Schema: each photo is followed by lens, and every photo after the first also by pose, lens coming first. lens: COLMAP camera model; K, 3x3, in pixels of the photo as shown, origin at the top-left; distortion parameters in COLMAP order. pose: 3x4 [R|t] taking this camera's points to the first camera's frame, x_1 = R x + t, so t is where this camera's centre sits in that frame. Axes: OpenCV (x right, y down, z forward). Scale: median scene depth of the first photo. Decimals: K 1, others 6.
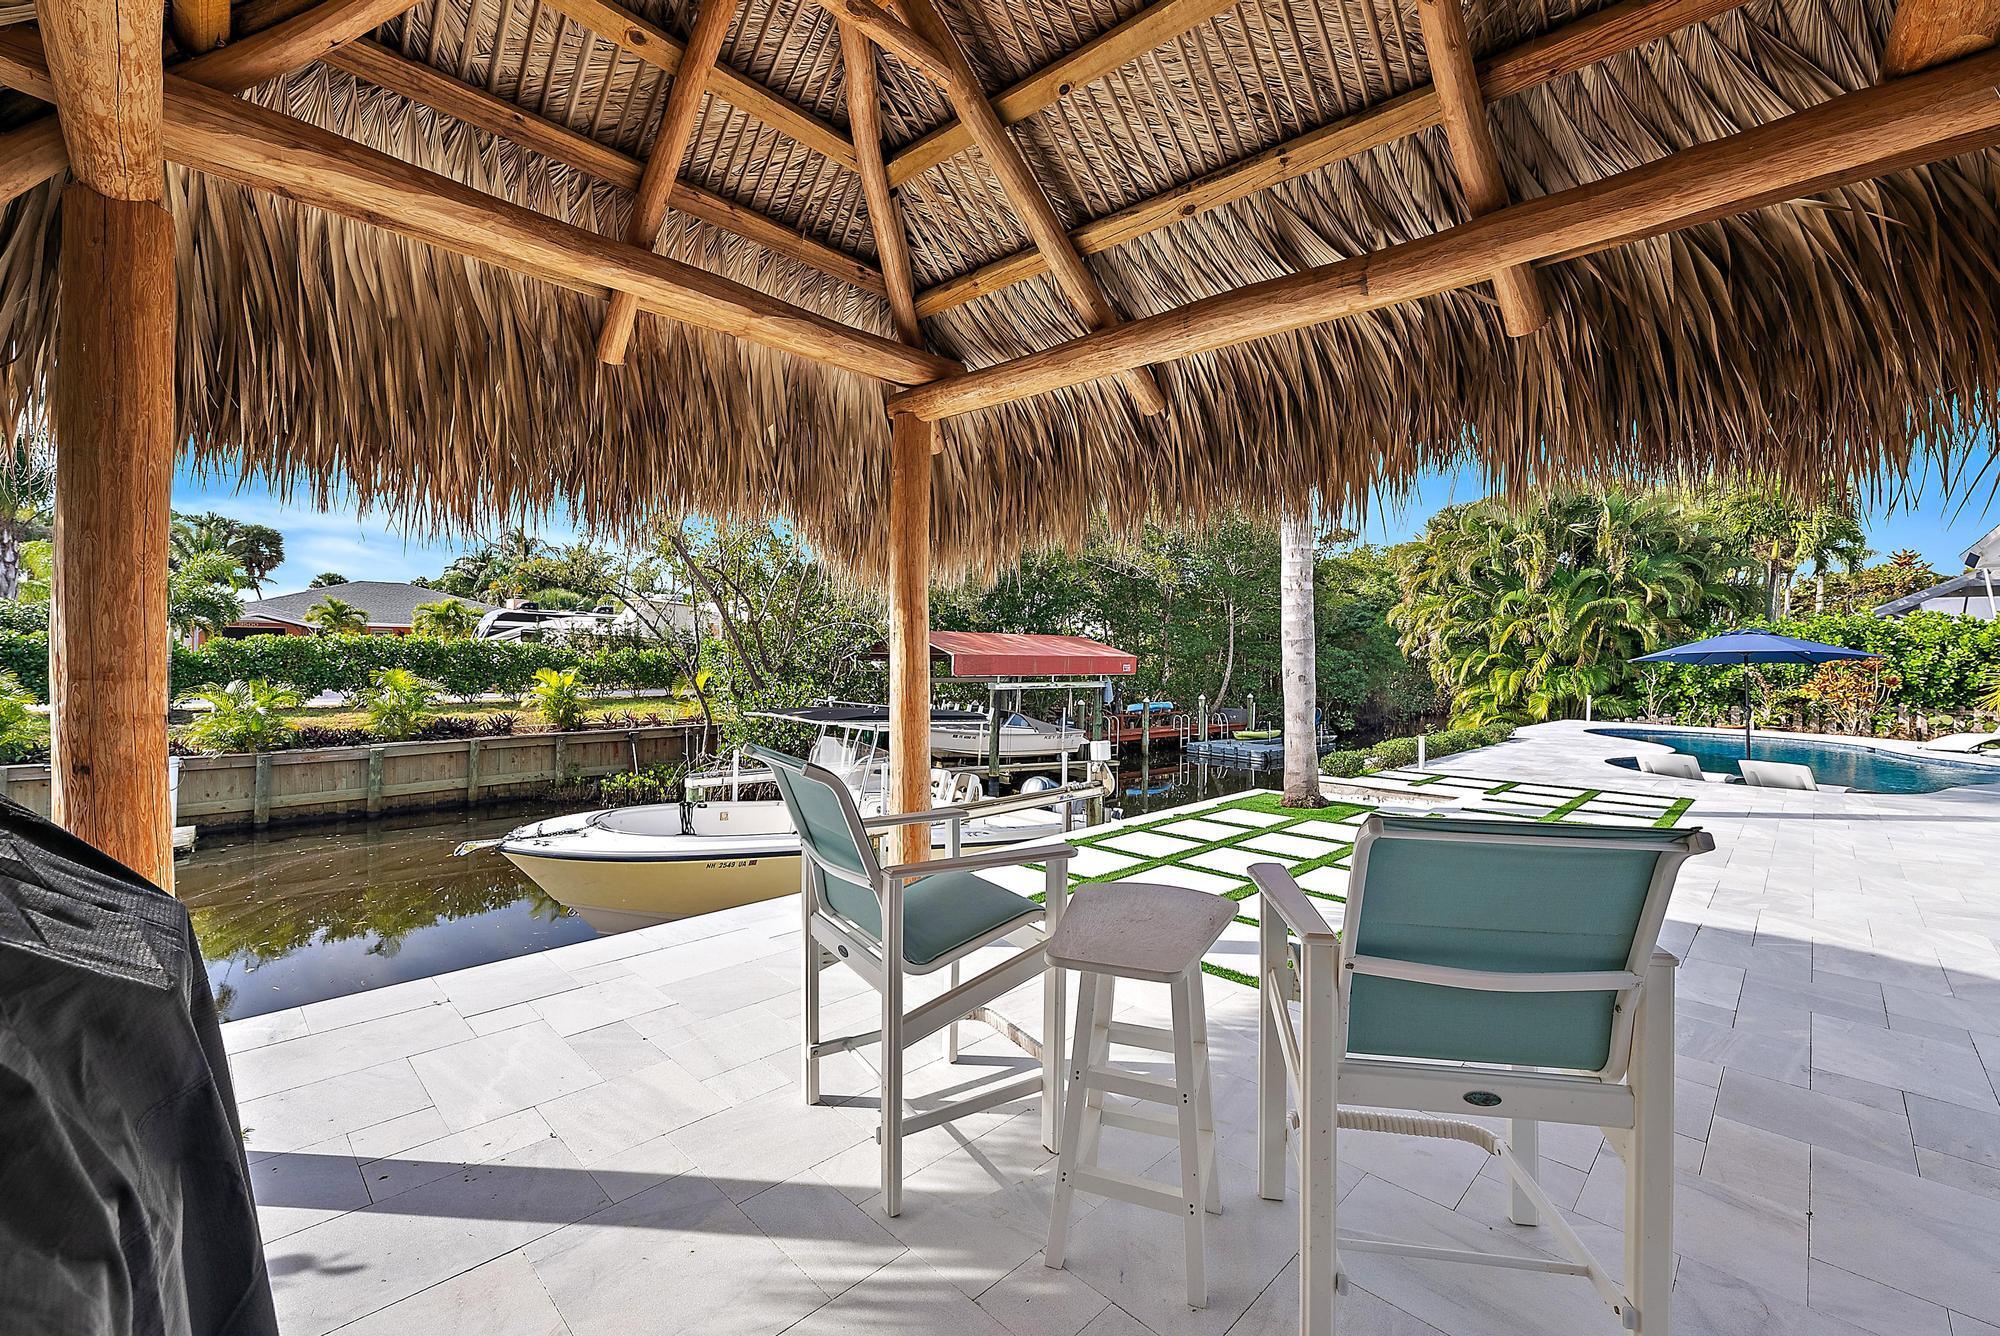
lens RADIAL K [[808.1, 0, 1006.3], [0, 808.1, 681.3], [0, 0, 1]] dist [-0.003461, -0.000440]
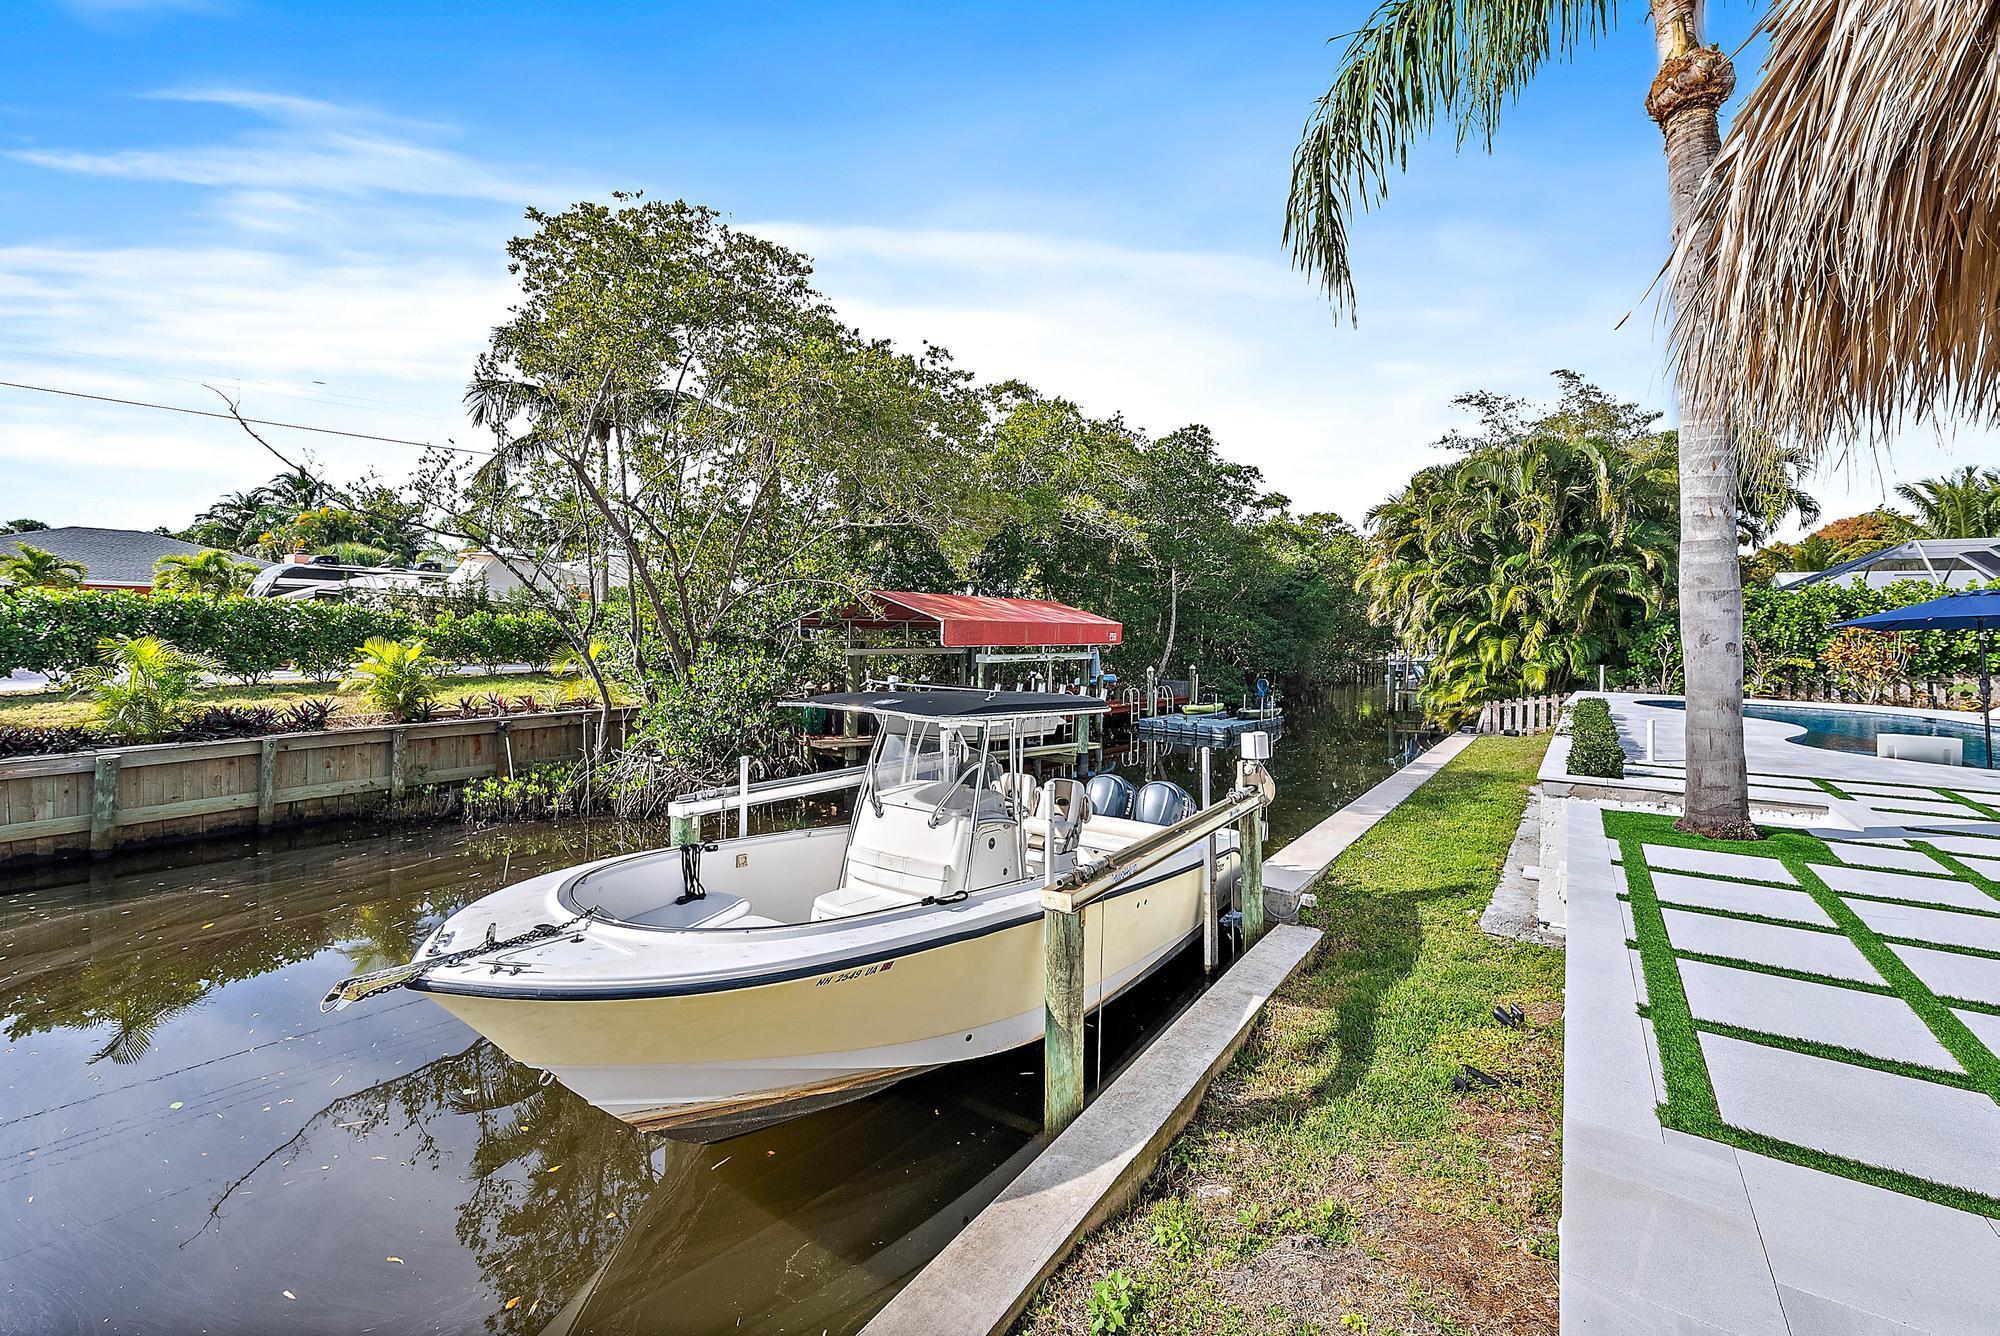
lens RADIAL K [[809.8, 0, 993.6], [0, 809.8, 646.7], [0, 0, 1]] dist [-0.000873, 0.000048]
pose [[0.984527, -0.002456, 0.175217, -0.143946], [0.003598, 0.999974, -0.006205, -0.001094], [-0.175197, 0.006739, 0.984510, 0.172901]]
